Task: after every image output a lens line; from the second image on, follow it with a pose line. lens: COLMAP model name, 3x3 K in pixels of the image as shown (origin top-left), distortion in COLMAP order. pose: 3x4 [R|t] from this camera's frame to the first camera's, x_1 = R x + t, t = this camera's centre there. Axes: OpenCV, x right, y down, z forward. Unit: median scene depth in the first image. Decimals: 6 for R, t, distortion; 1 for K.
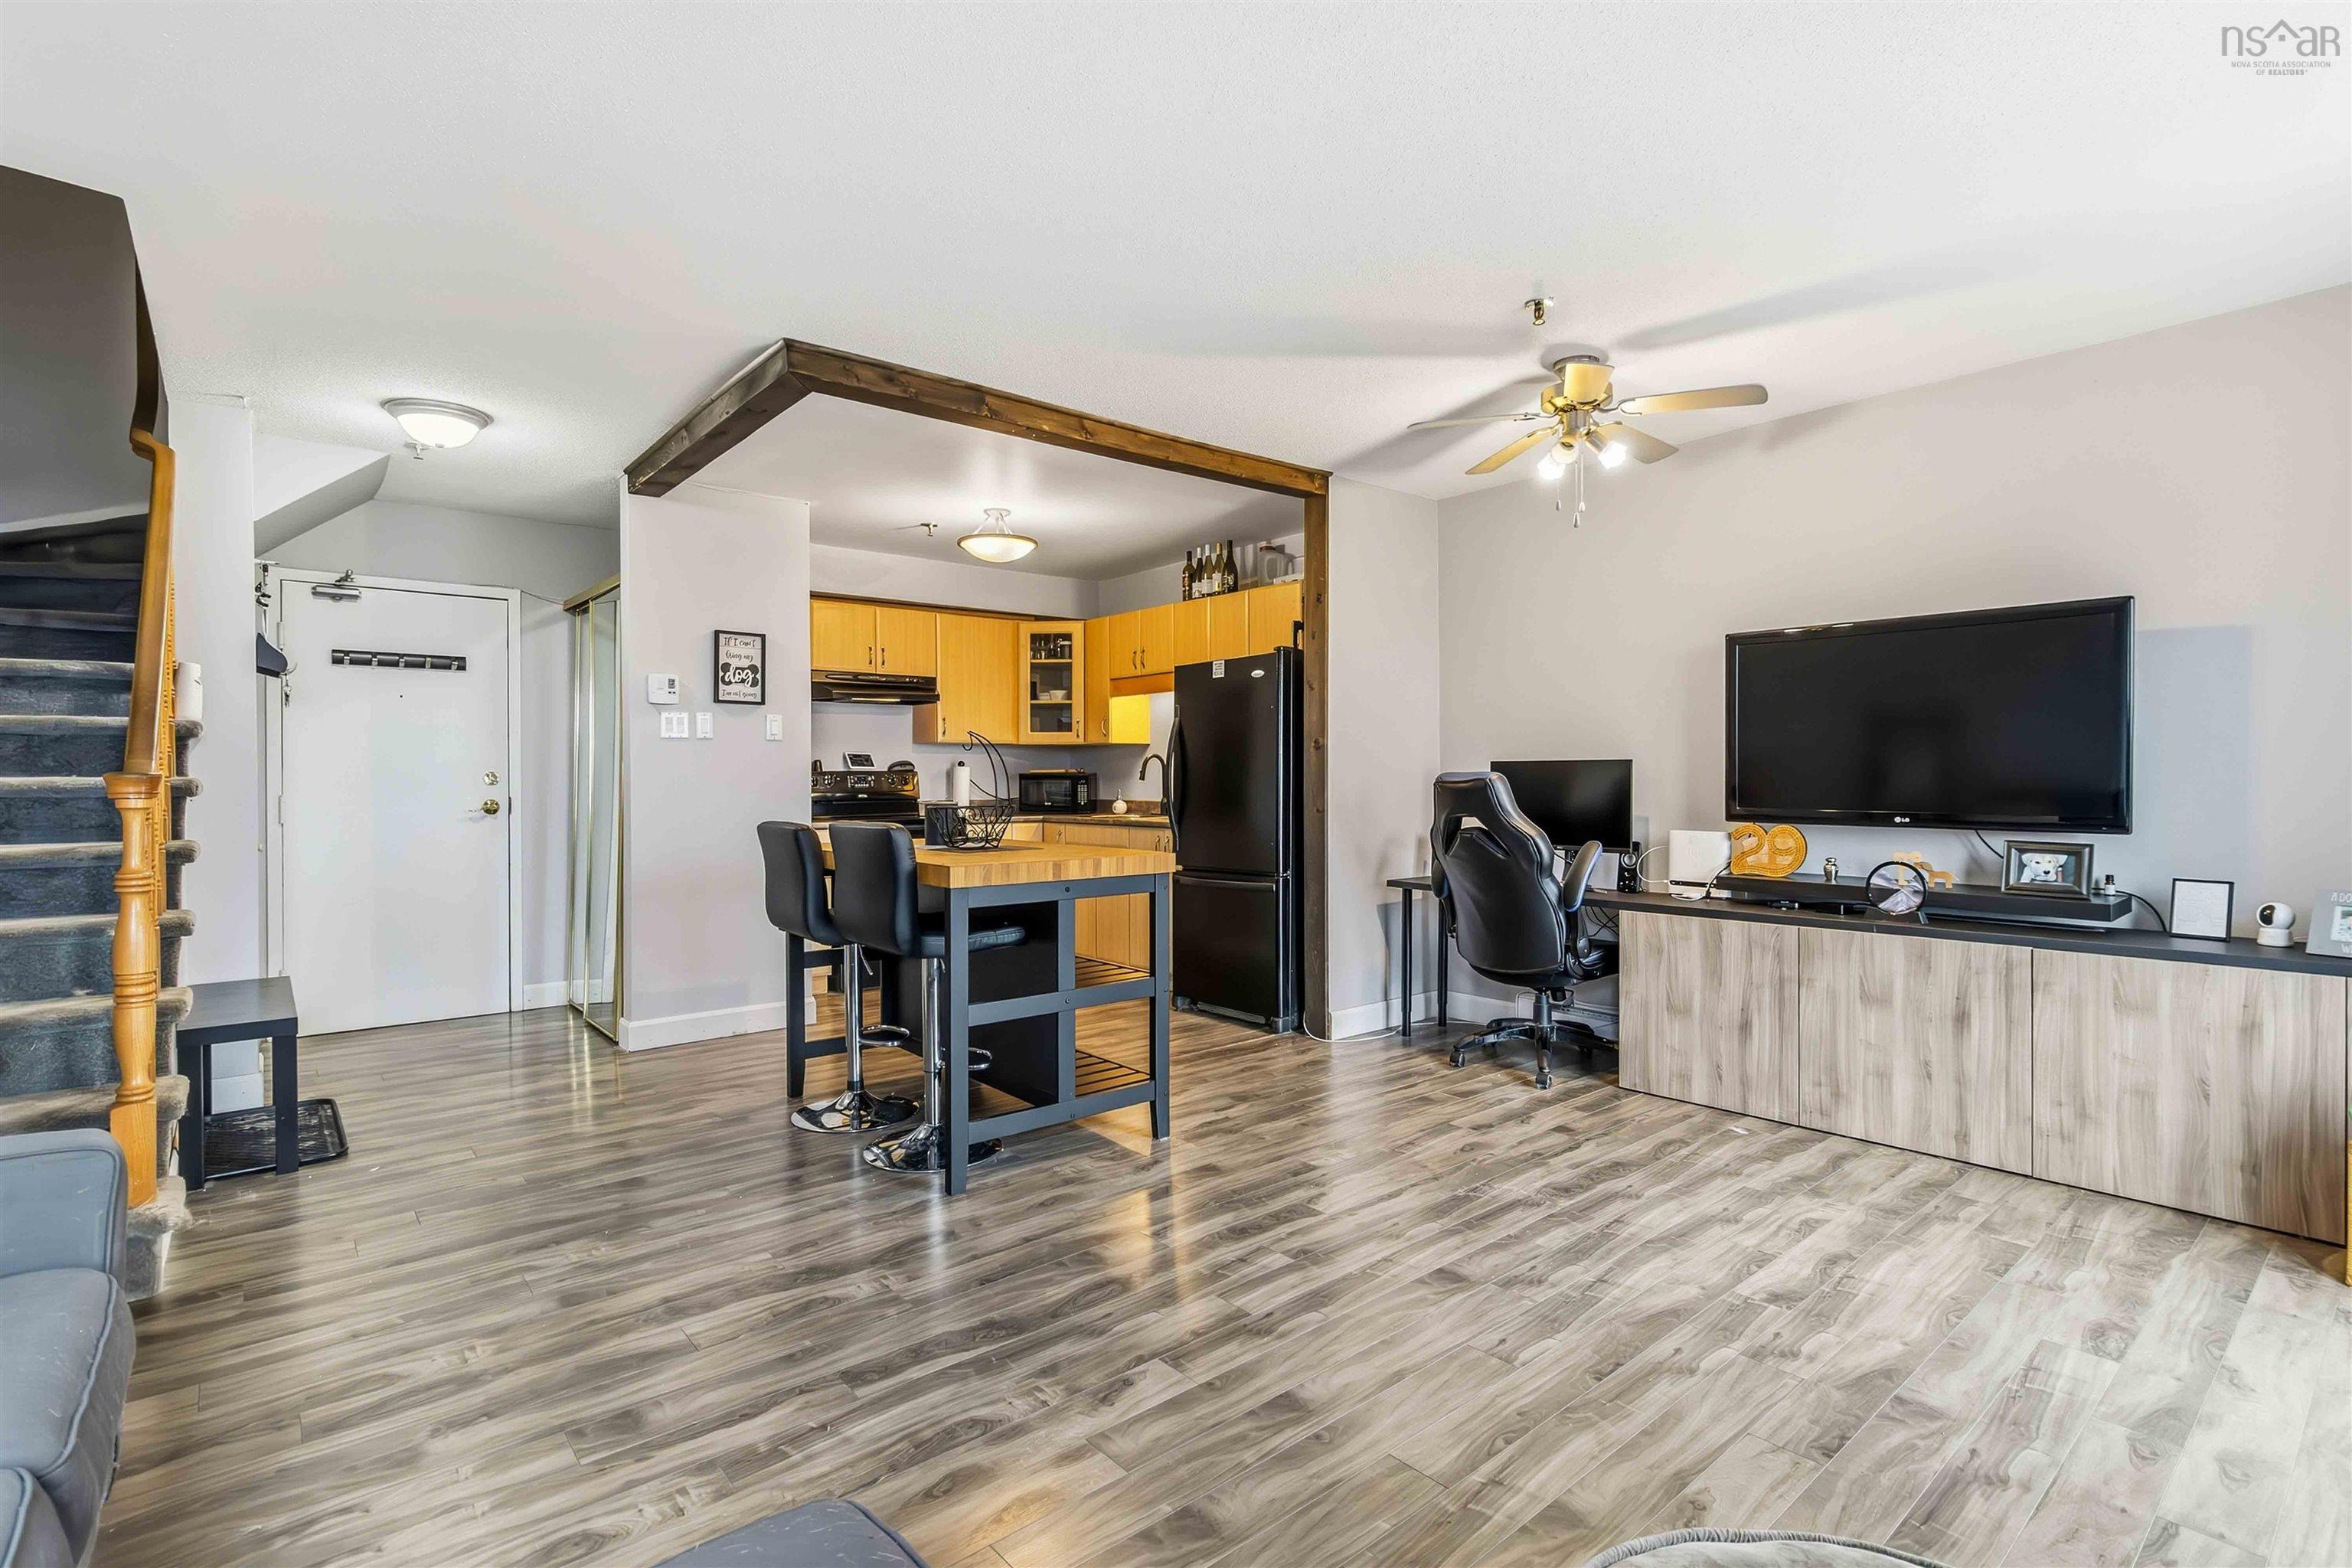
lens RADIAL K [[1102.3, 0, 1174.9], [0, 1102.3, 795.7], [0, 0, 1]] dist [0.003614, 0.000178]
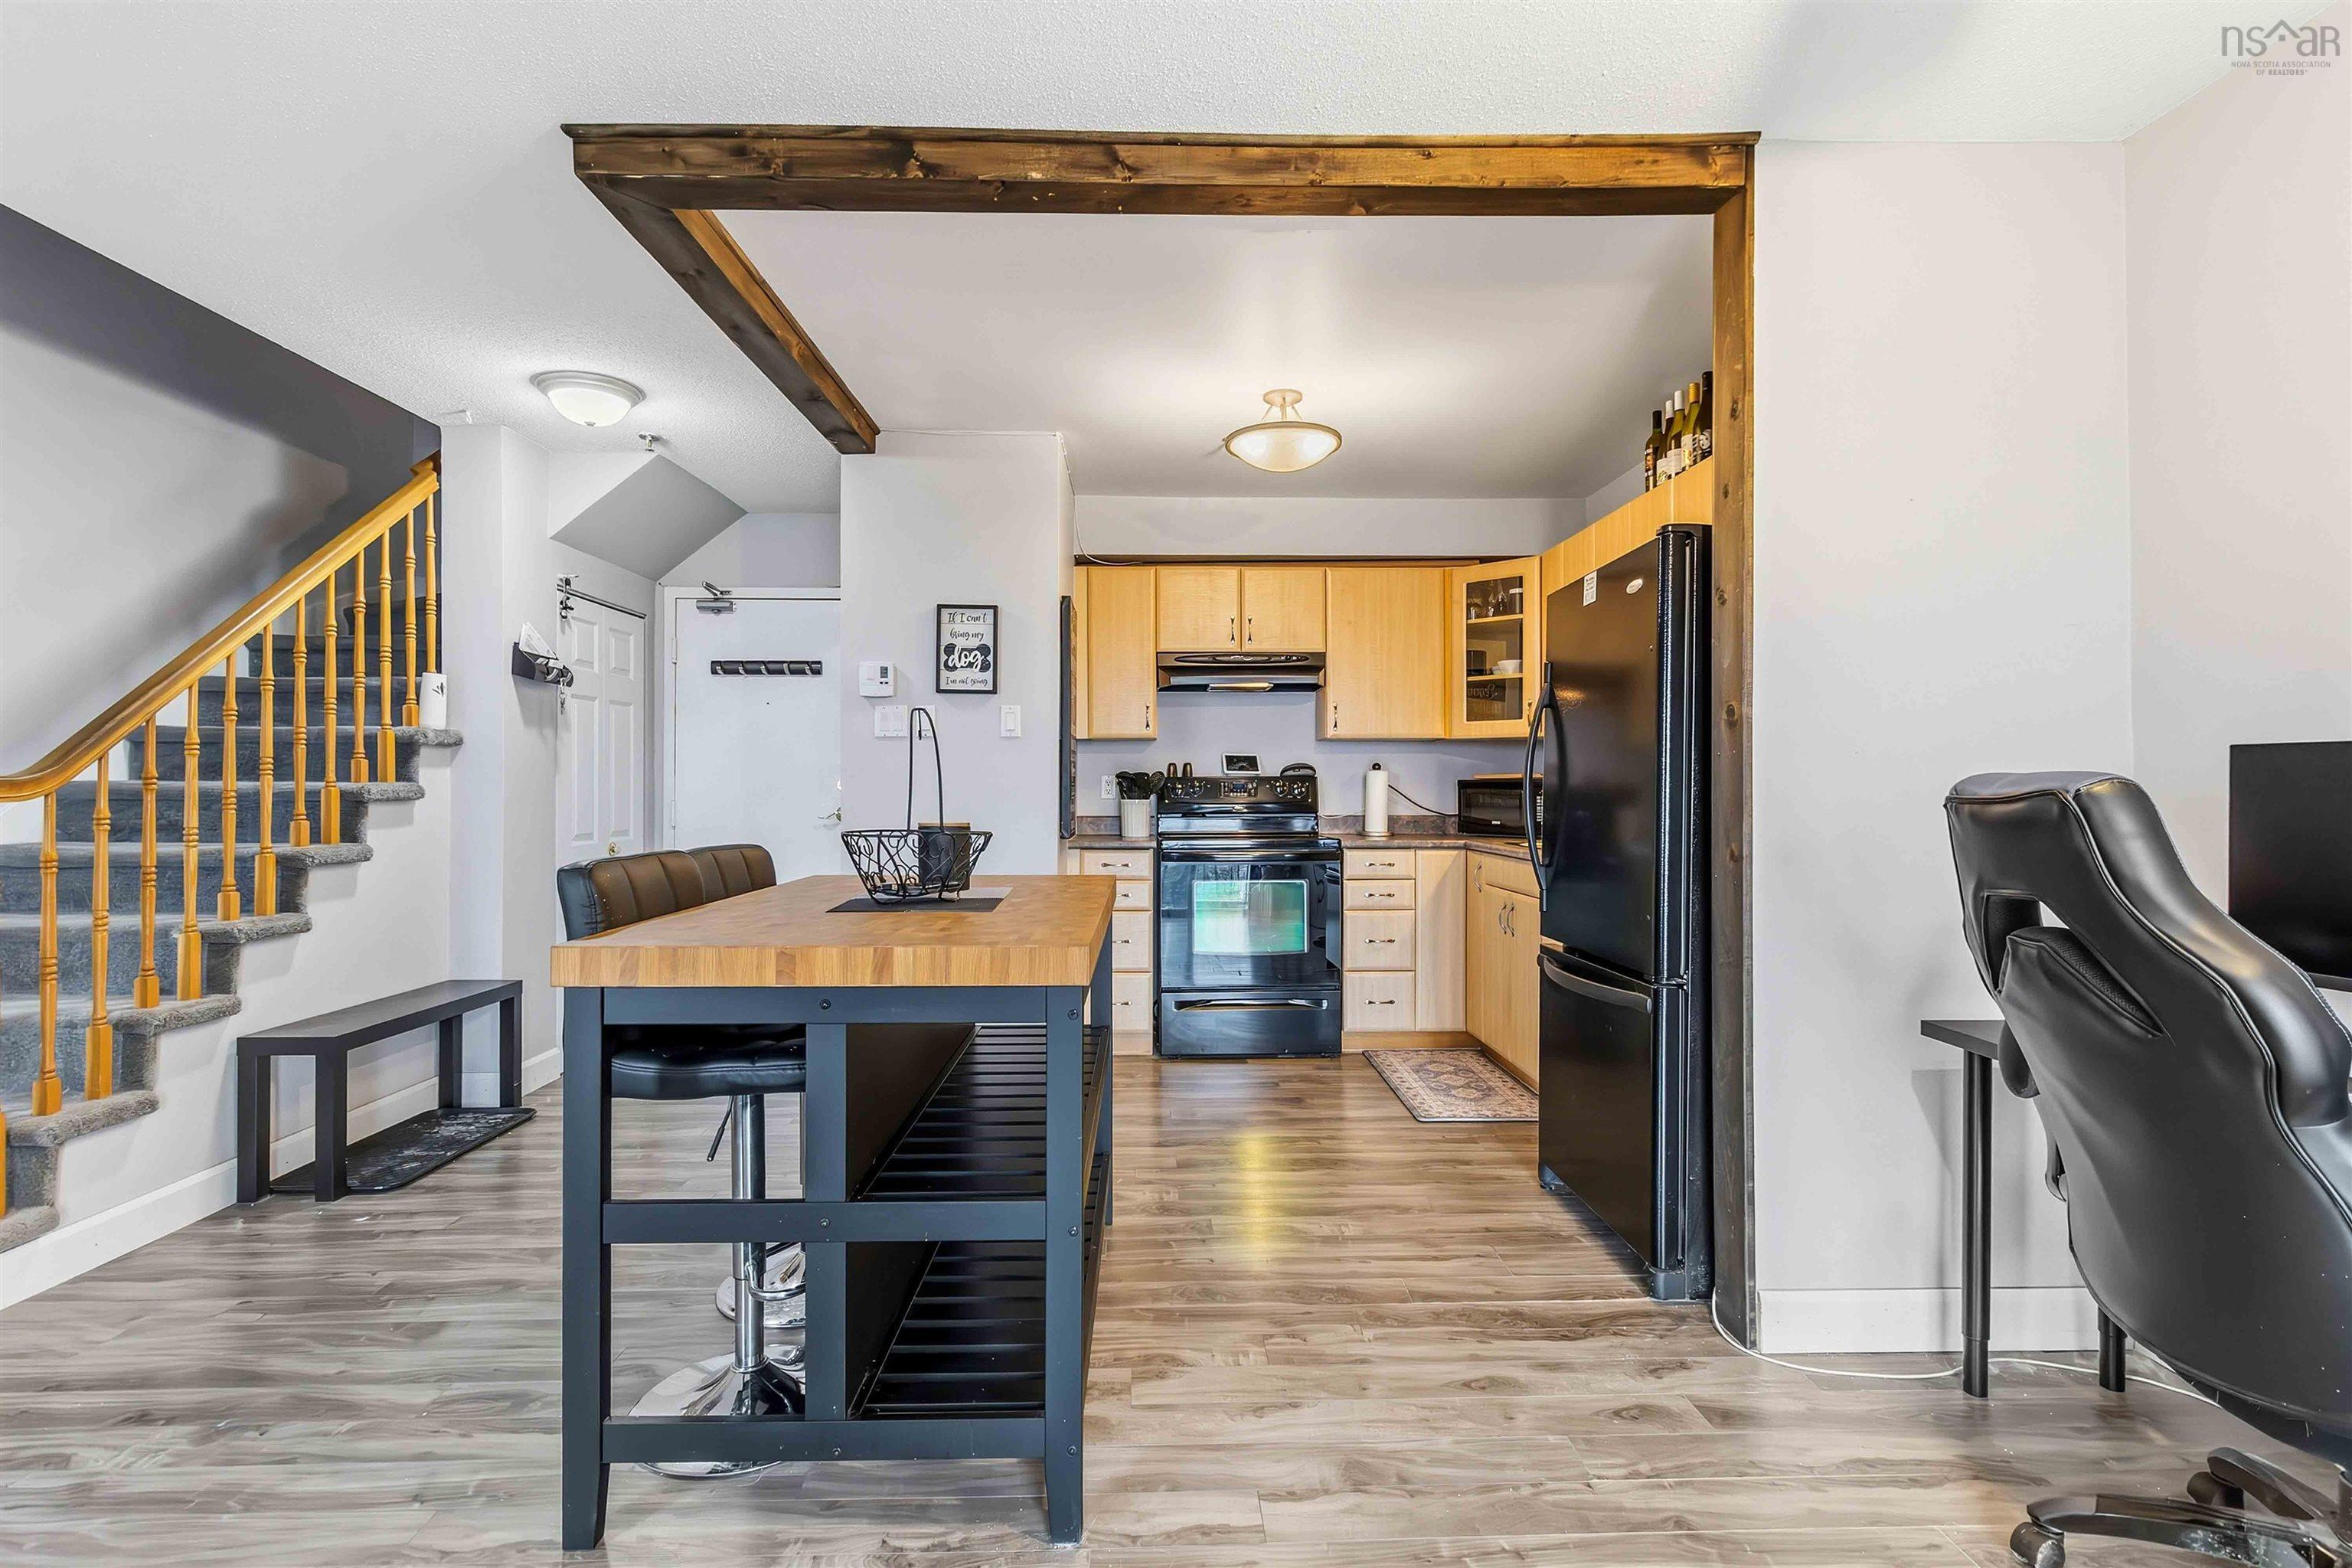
lens RADIAL K [[1102.3, 0, 1165.9], [0, 1102.3, 780.9], [0, 0, 1]] dist [0.003614, 0.000178]
pose [[0.778103, 0.000331, -0.628136, 0.232627], [-0.012921, 0.999797, -0.015479, -0.008272], [0.628003, 0.020160, 0.777949, 0.468505]]
